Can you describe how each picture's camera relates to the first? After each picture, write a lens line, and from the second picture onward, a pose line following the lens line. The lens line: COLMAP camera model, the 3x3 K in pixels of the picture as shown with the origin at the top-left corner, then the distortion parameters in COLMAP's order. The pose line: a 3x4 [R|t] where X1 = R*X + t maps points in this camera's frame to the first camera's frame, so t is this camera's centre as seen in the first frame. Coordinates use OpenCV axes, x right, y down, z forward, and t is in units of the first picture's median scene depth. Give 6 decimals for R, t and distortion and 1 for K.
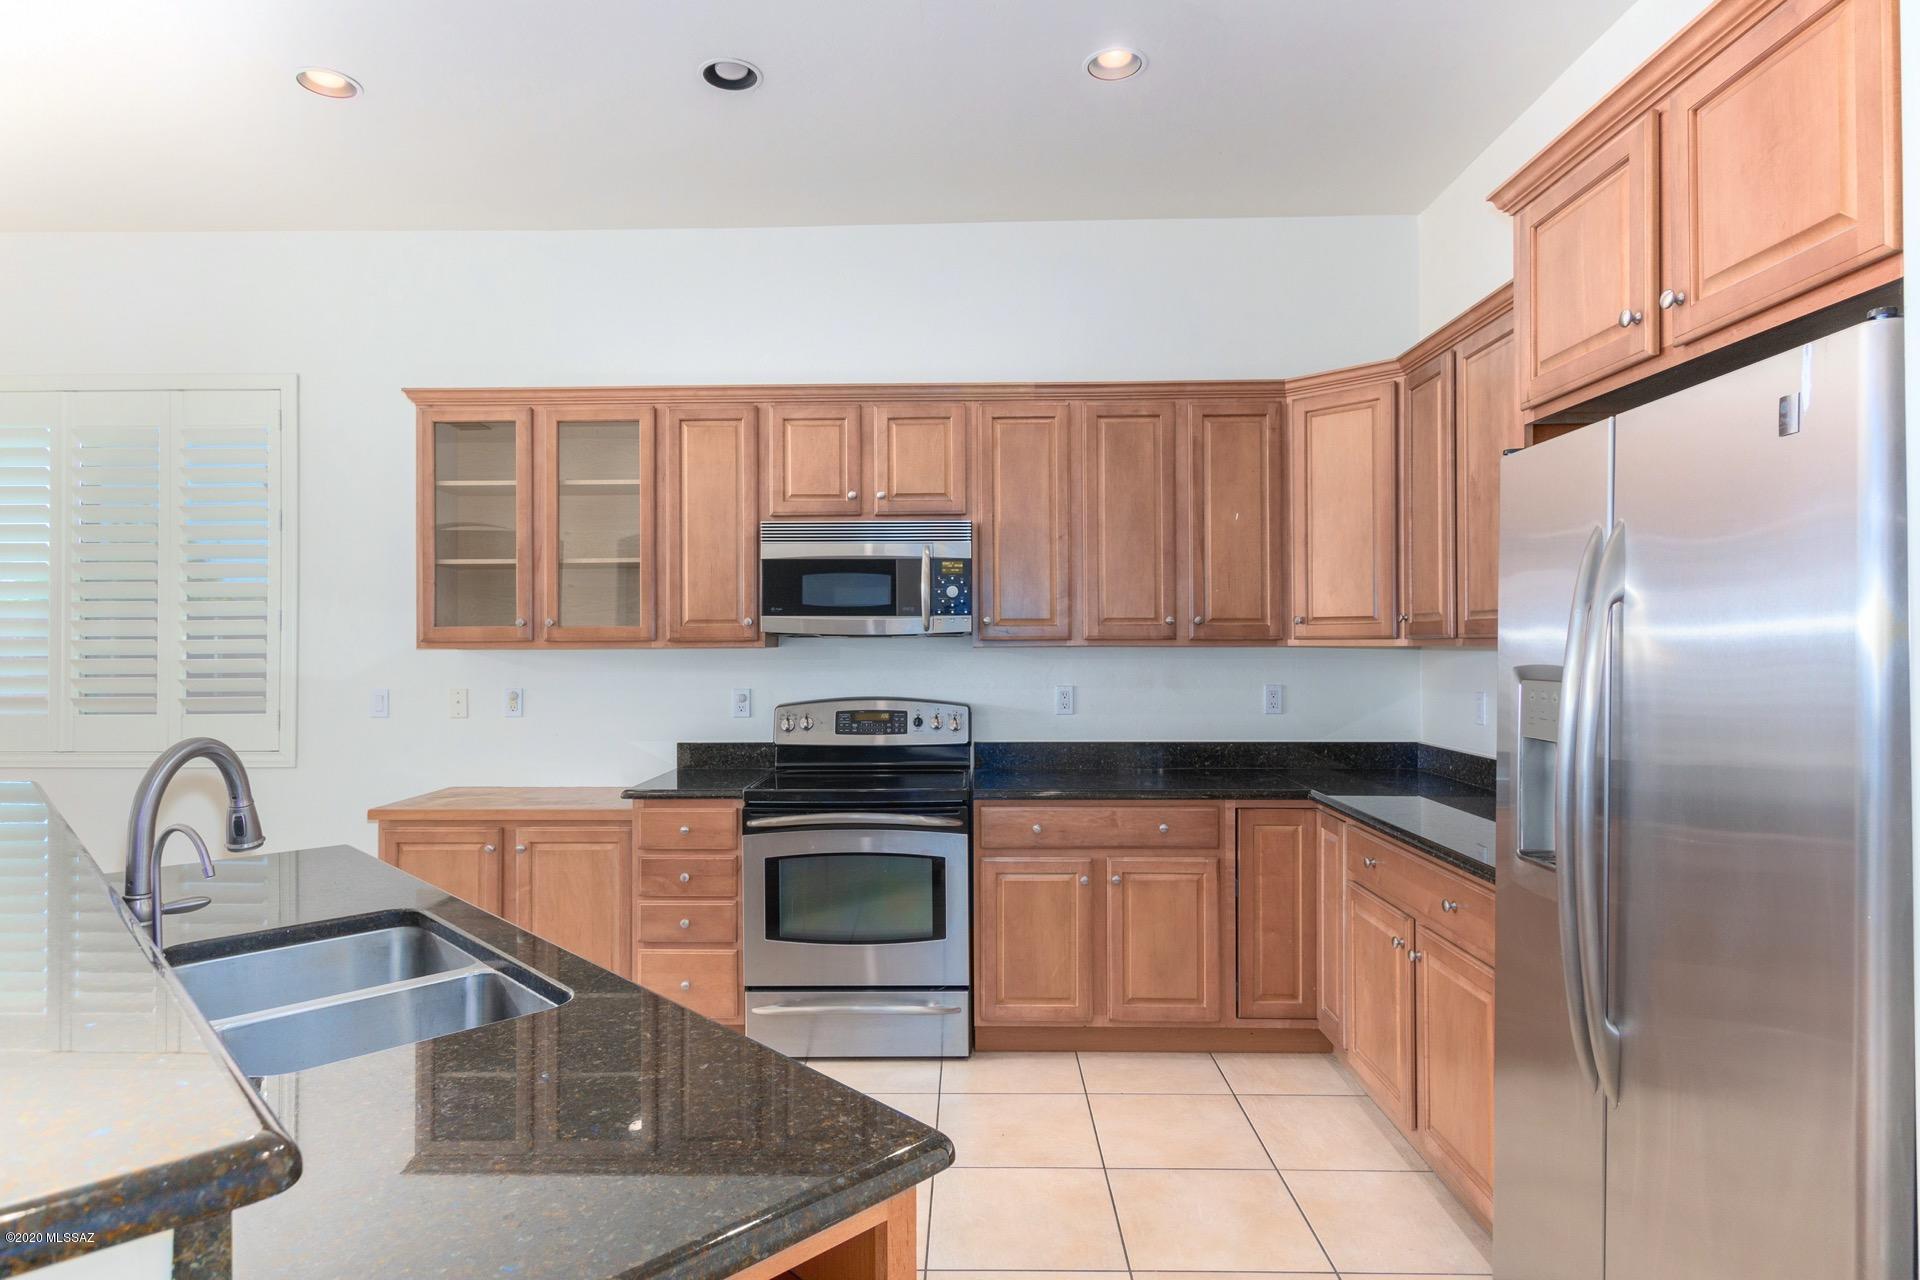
lens RADIAL K [[1057.2, 0, 950.7], [0, 1057.2, 640.0], [0, 0, 1]] dist [-0.000239, 0.000221]
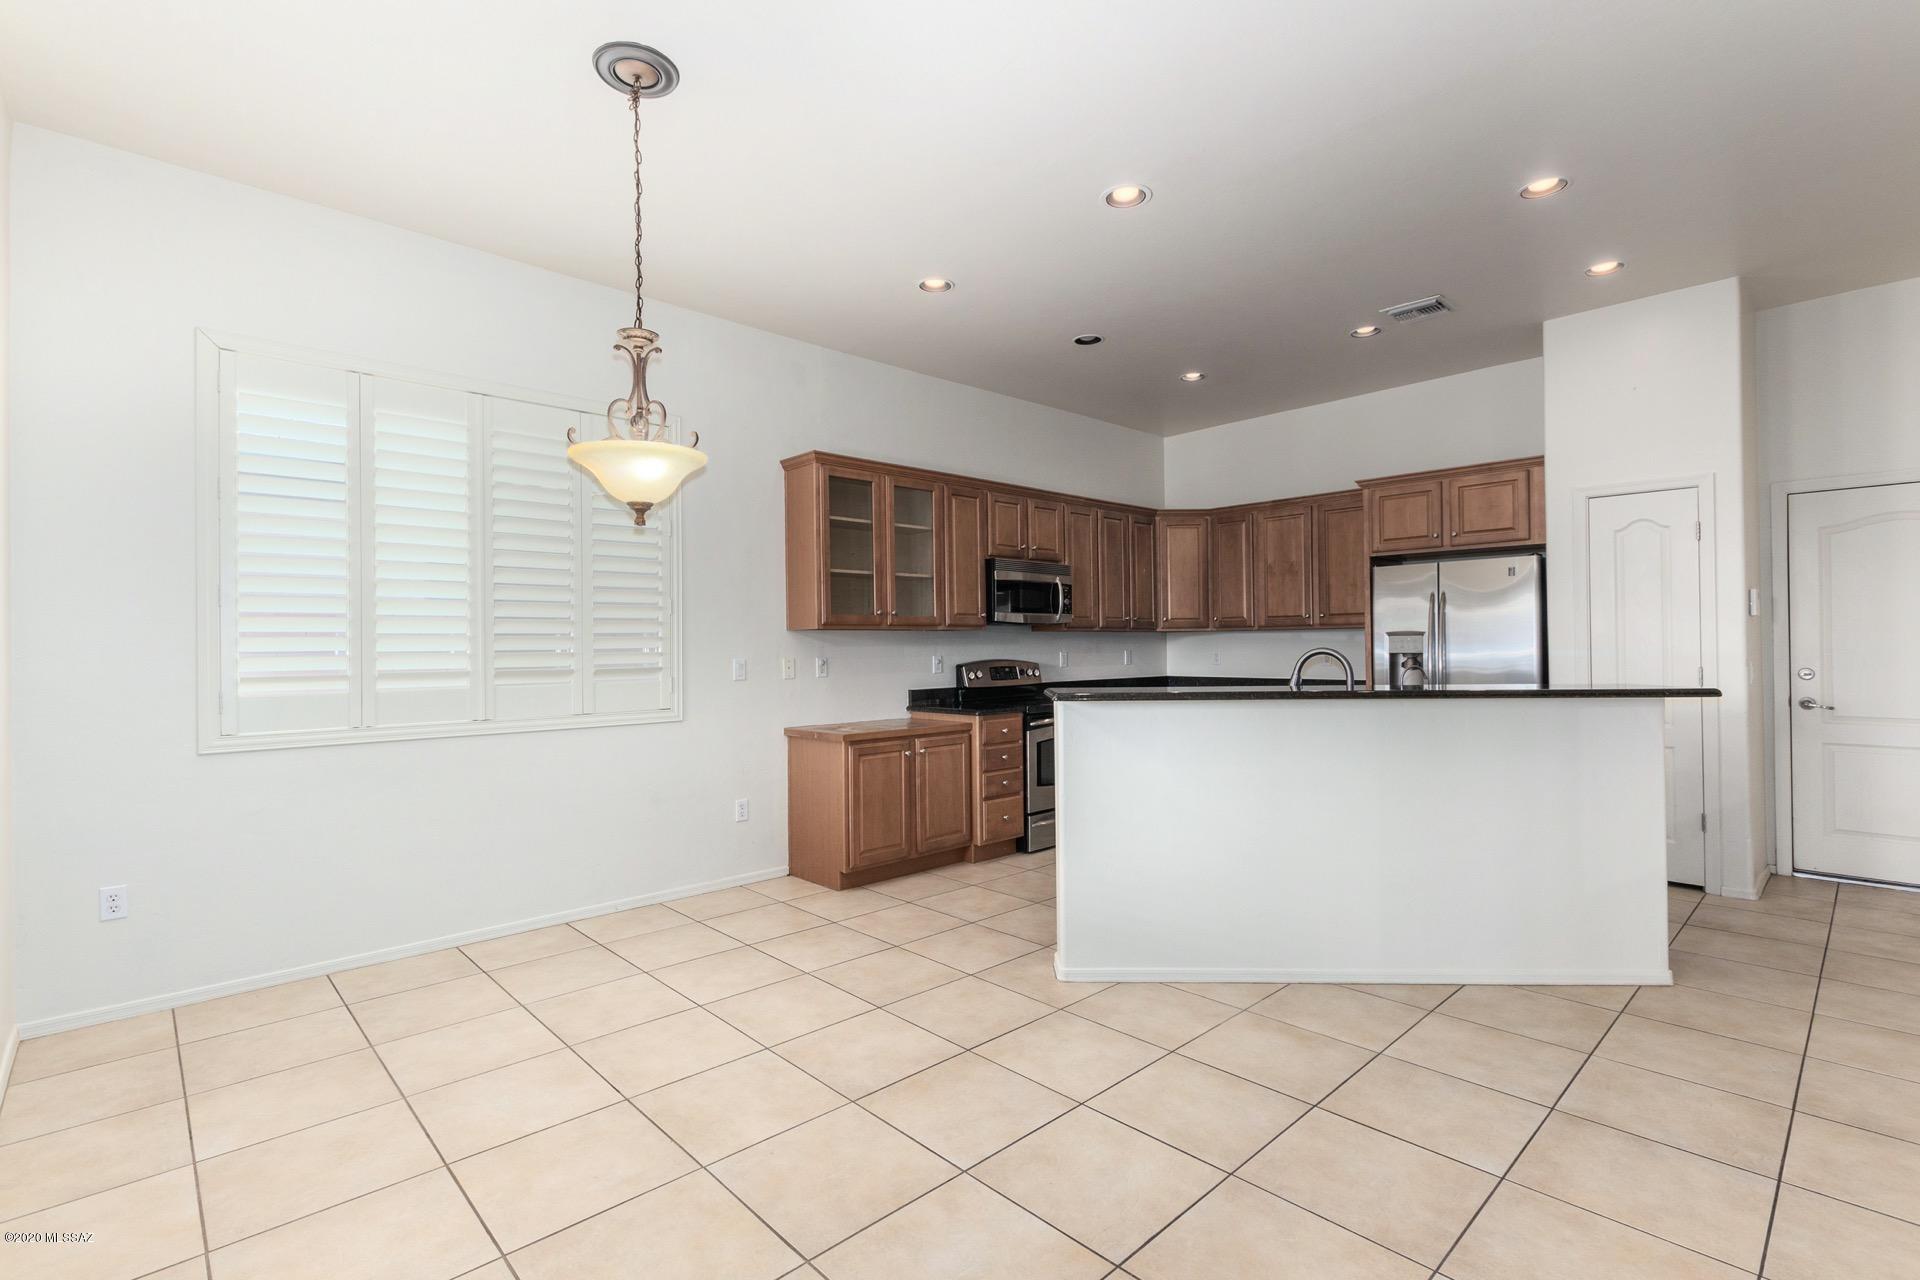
lens RADIAL K [[879.0, 0, 954.3], [0, 879.0, 639.1], [0, 0, 1]] dist [0.002001, -0.000433]
pose [[0.715032, 0.003069, 0.699085, -1.232009], [0.001738, 0.999979, -0.006168, 0.030750], [-0.699090, 0.005625, 0.715012, 0.000015]]
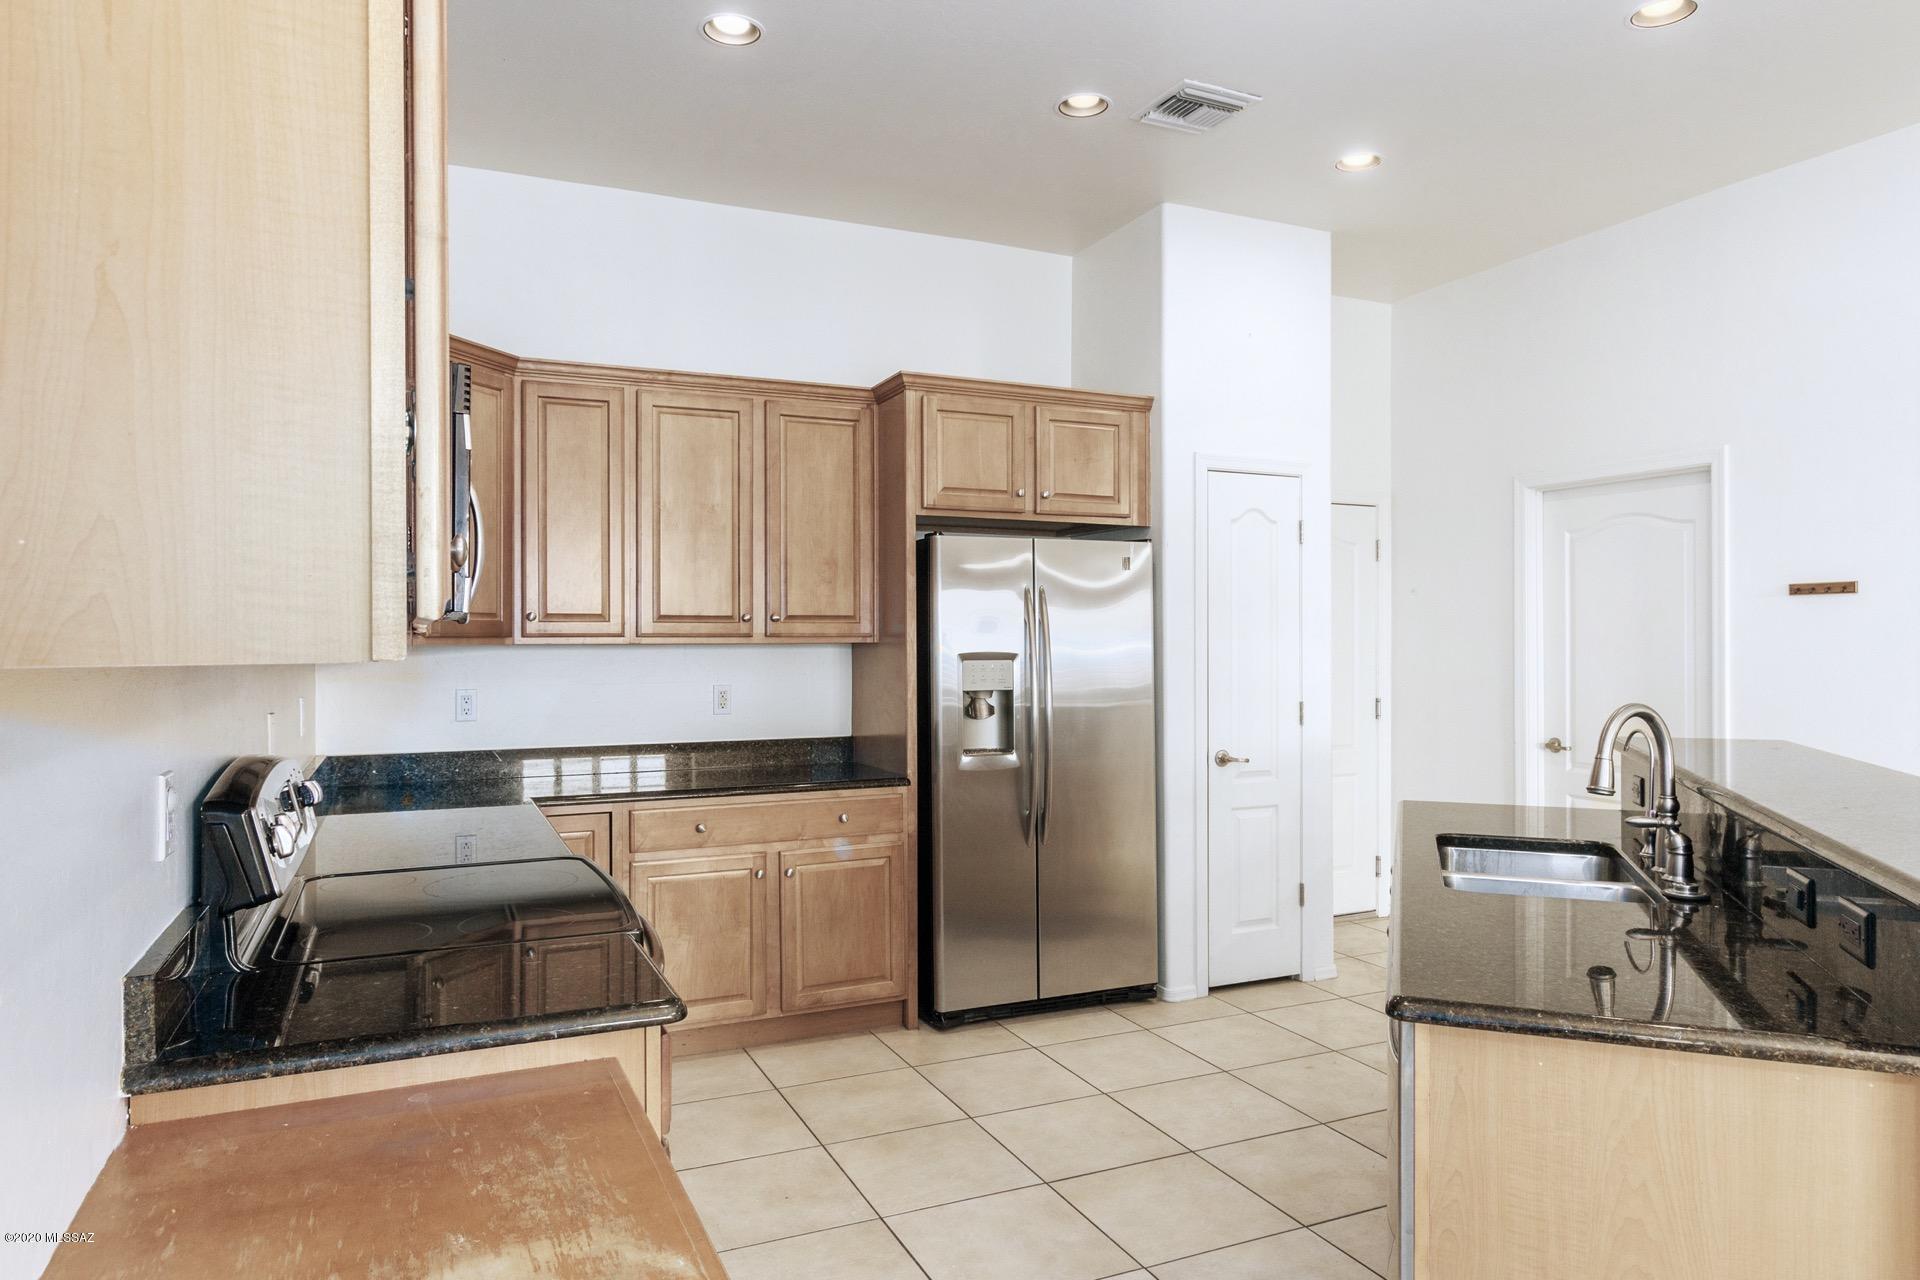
lens RADIAL K [[1202.3, 0, 959.7], [0, 1202.3, 635.1], [0, 0, 1]] dist [-0.000846, 0.001214]
pose [[-0.425995, 0.006308, 0.904703, -0.719488], [-0.002399, 0.999964, -0.008102, 0.003864], [-0.904722, -0.005621, -0.425965, 1.011605]]
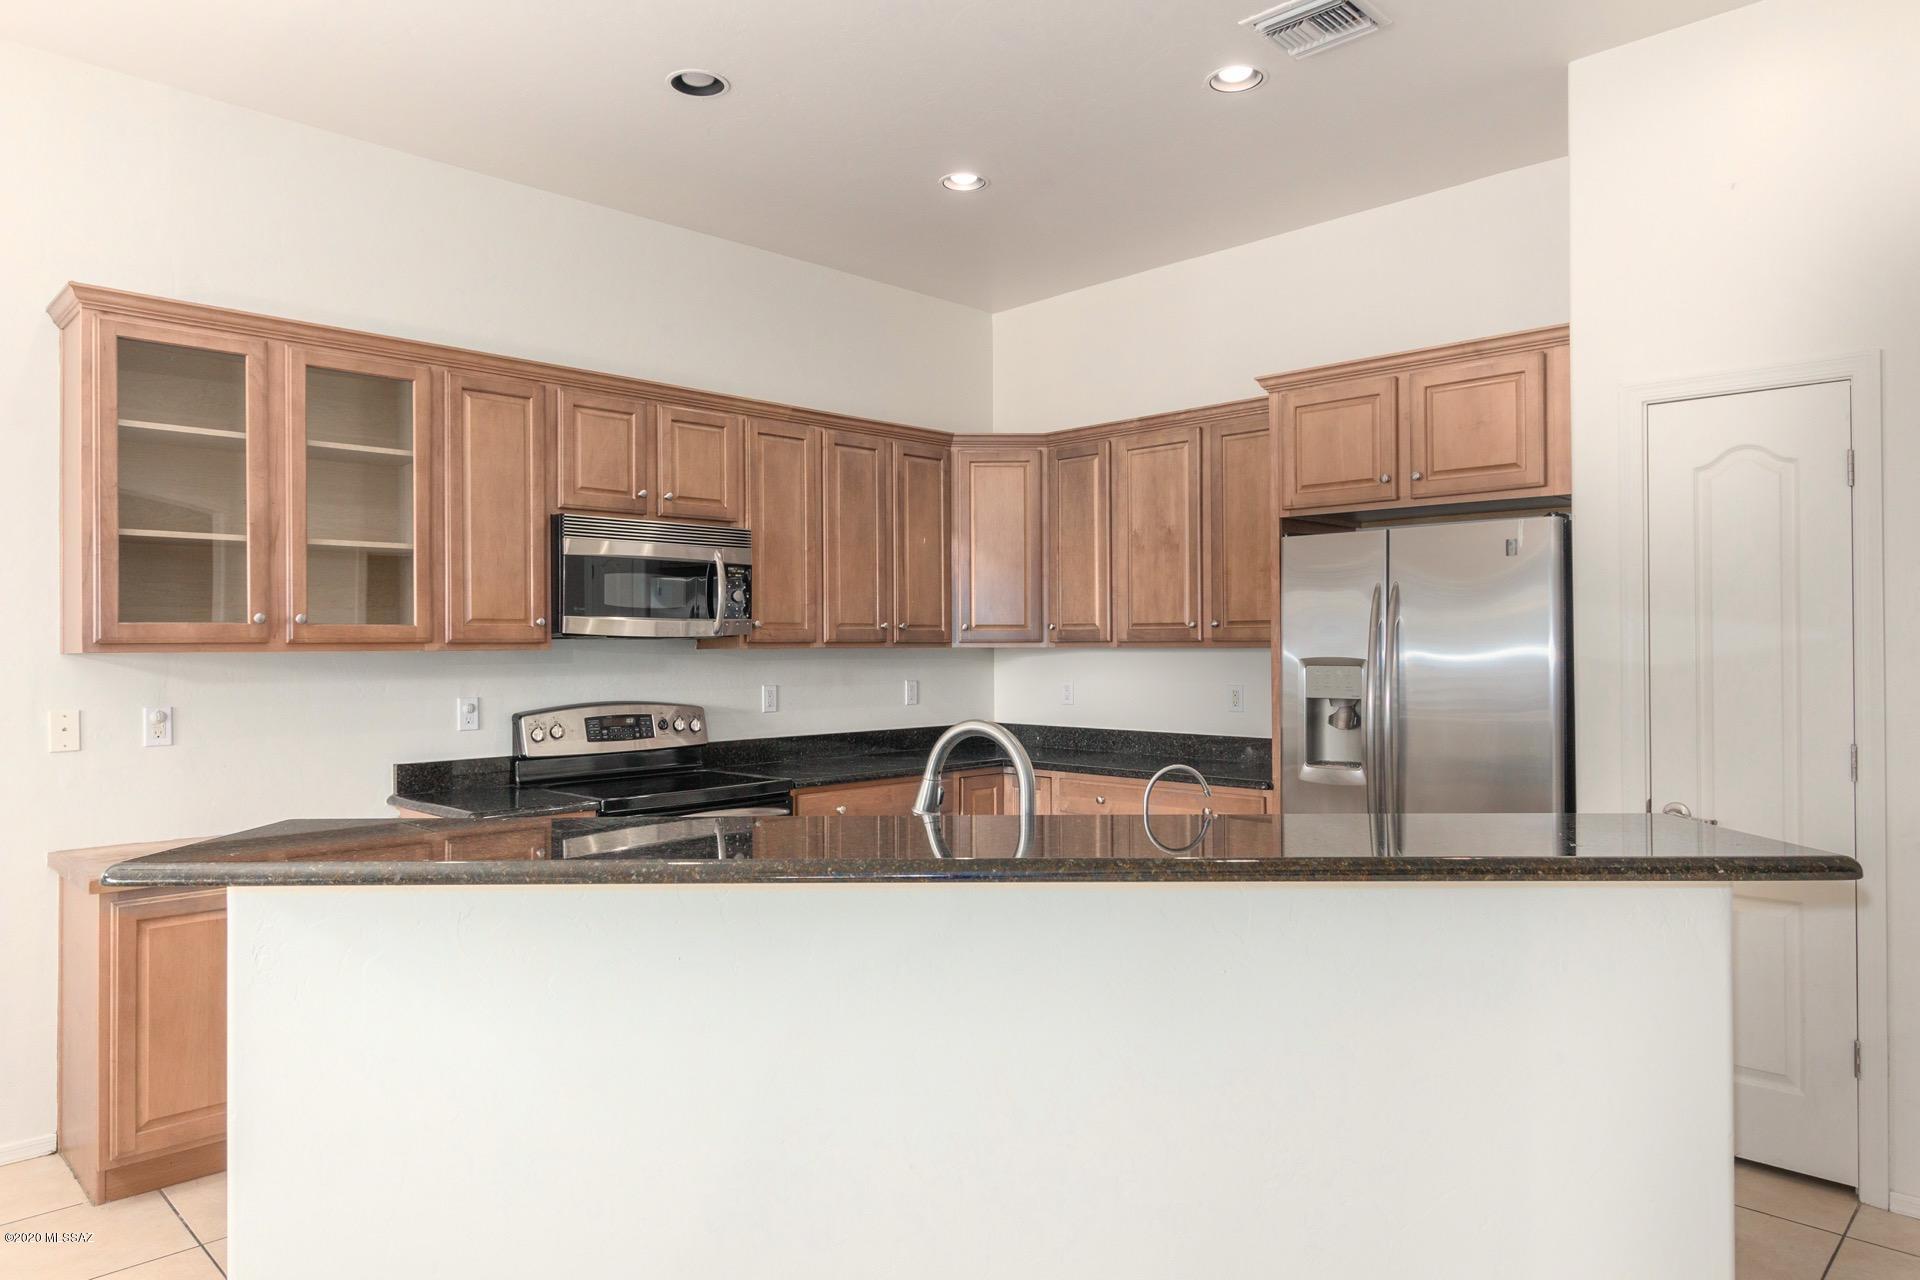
lens RADIAL K [[1202.3, 0, 959.7], [0, 1202.3, 635.1], [0, 0, 1]] dist [-0.000846, 0.001214]
pose [[0.689135, 0.006932, 0.724600, -0.690457], [-0.003925, 0.999975, -0.005833, -0.001309], [-0.724623, 0.001176, 0.689145, 0.023858]]
